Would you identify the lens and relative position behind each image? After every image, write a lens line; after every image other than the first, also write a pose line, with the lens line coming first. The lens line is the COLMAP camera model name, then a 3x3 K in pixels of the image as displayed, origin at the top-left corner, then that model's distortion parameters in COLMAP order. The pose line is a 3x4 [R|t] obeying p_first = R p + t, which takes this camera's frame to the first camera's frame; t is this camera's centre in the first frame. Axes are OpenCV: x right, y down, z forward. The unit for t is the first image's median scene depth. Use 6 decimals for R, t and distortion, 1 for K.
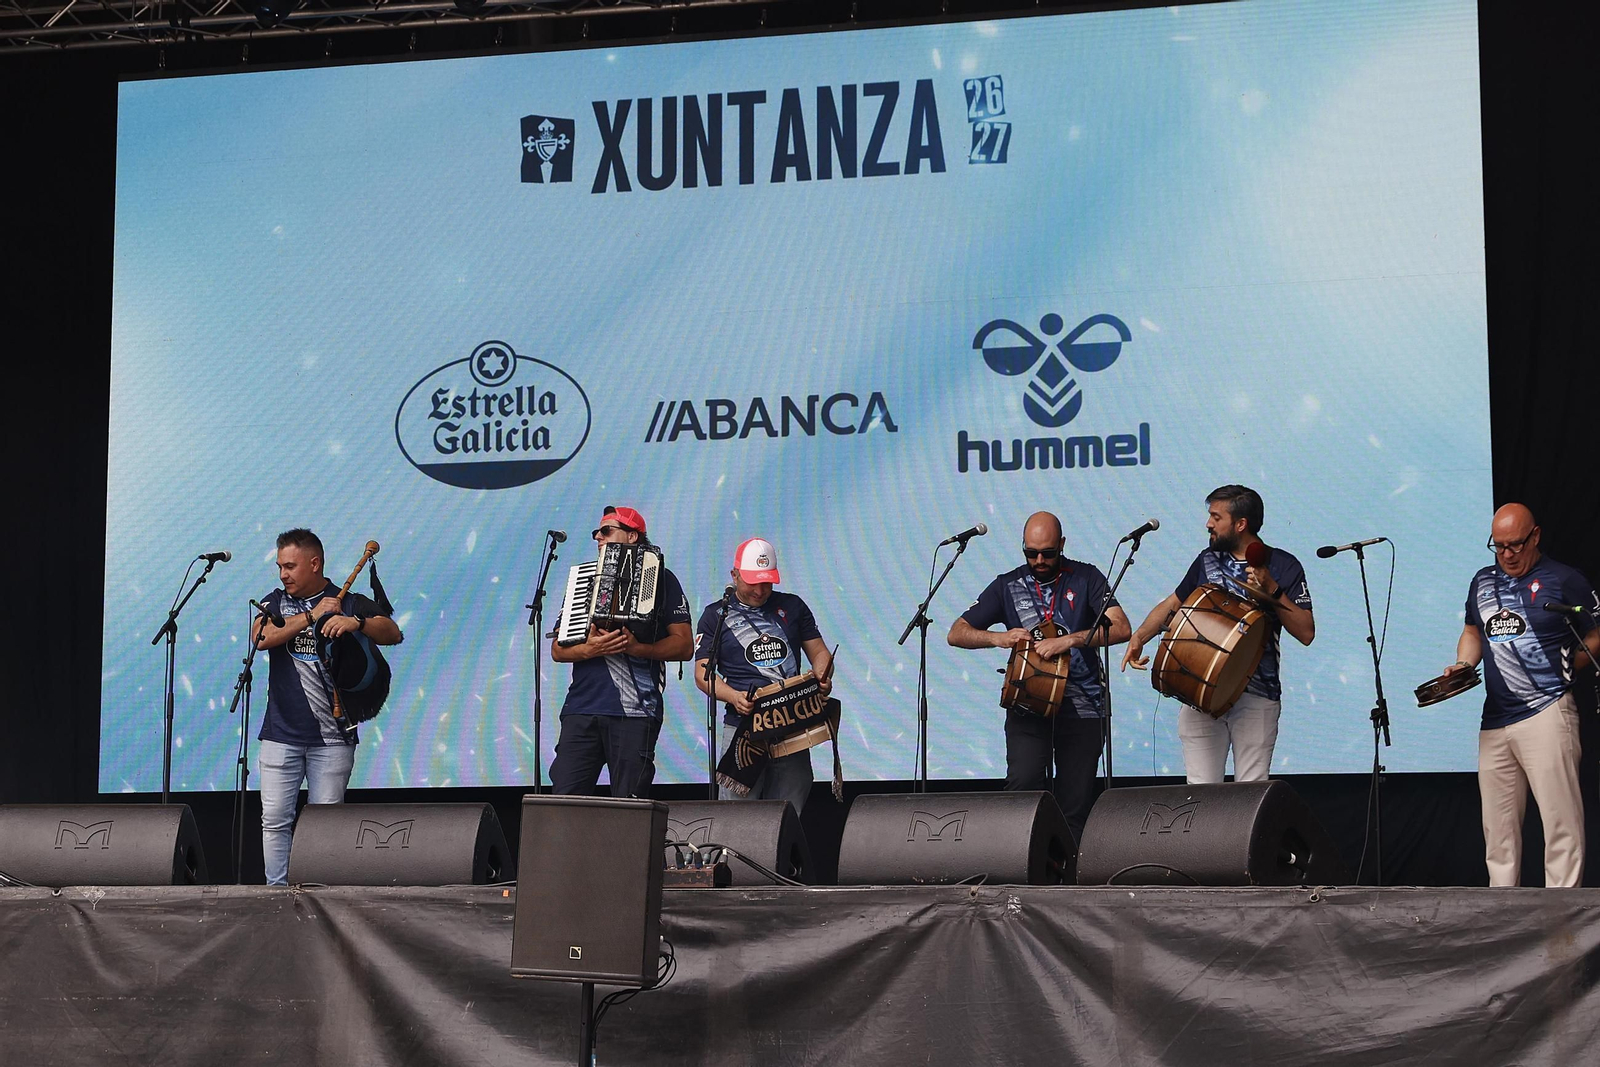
lens RADIAL K [[4118.8, 0, 800.0], [0, 4118.8, 533.5], [0, 0, 1]] dist [-0.031760, 0.527683]
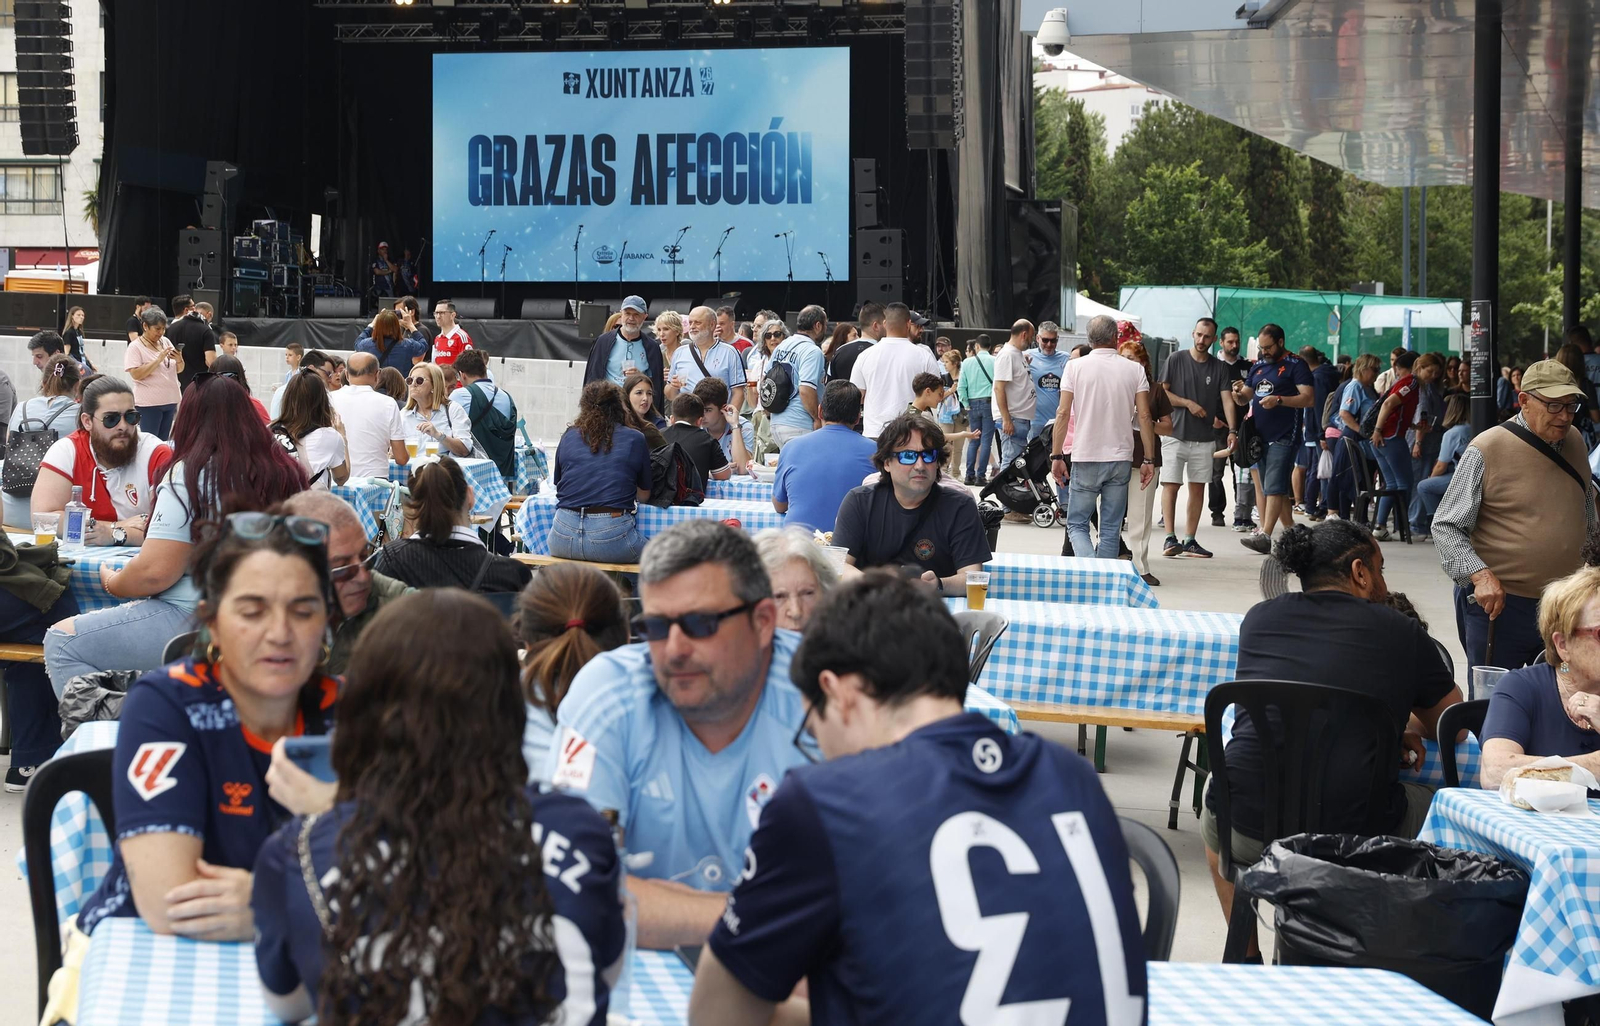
lens RADIAL K [[3037.0, 0, 801.0], [0, 3037.0, 461.0], [0, 0, 1]] dist [0.078585, 0.434419]
pose [[0.999478, 0.005125, 0.031885, 0.043766], [-0.009718, 0.989292, 0.145626, -0.151206], [-0.030798, -0.145860, 0.988826, -1.414444]]
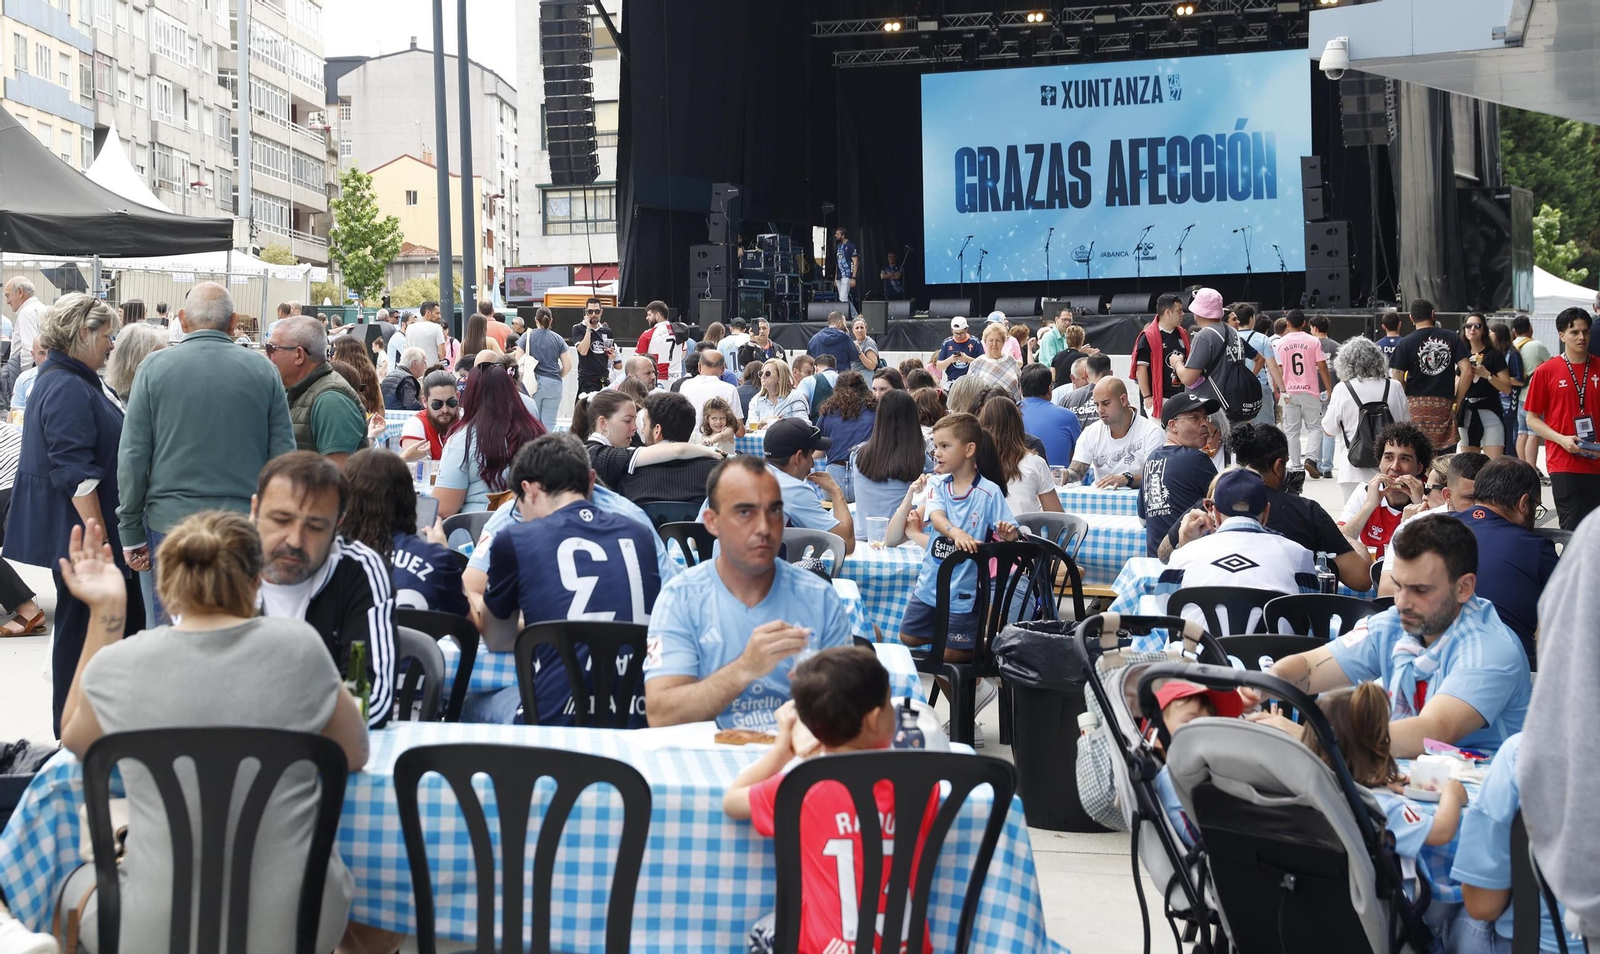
lens RADIAL K [[3012.2, 0, 758.8], [0, 3012.2, 428.7], [0, 0, 1]] dist [0.070458, -0.021203]
pose [[0.985725, -0.017734, -0.167427, 0.118685], [0.040486, 0.990225, 0.133472, -0.166096], [0.163424, -0.138345, 0.976808, -1.564637]]
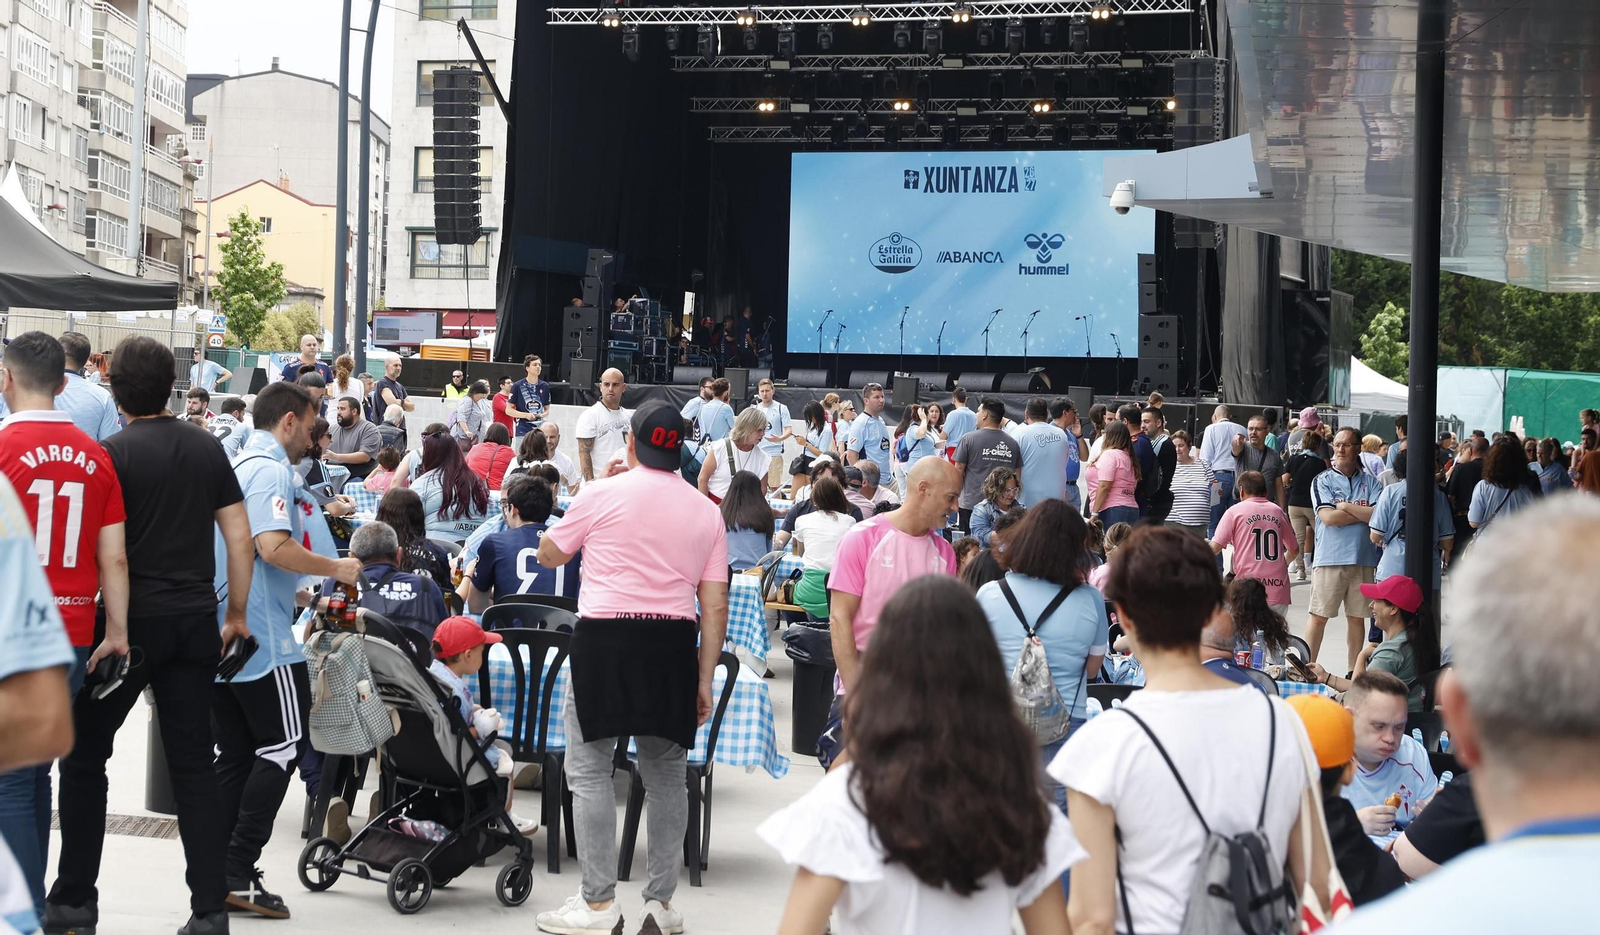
lens RADIAL K [[3129.5, 0, 800.0], [0, 3129.5, 467.5], [0, 0, 1]] dist [-0.038376, 0.320054]
pose [[0.993622, 0.026500, -0.109601, 0.151644], [-0.012295, 0.991659, 0.128303, -0.196551], [0.112087, -0.126138, 0.985660, -1.782246]]
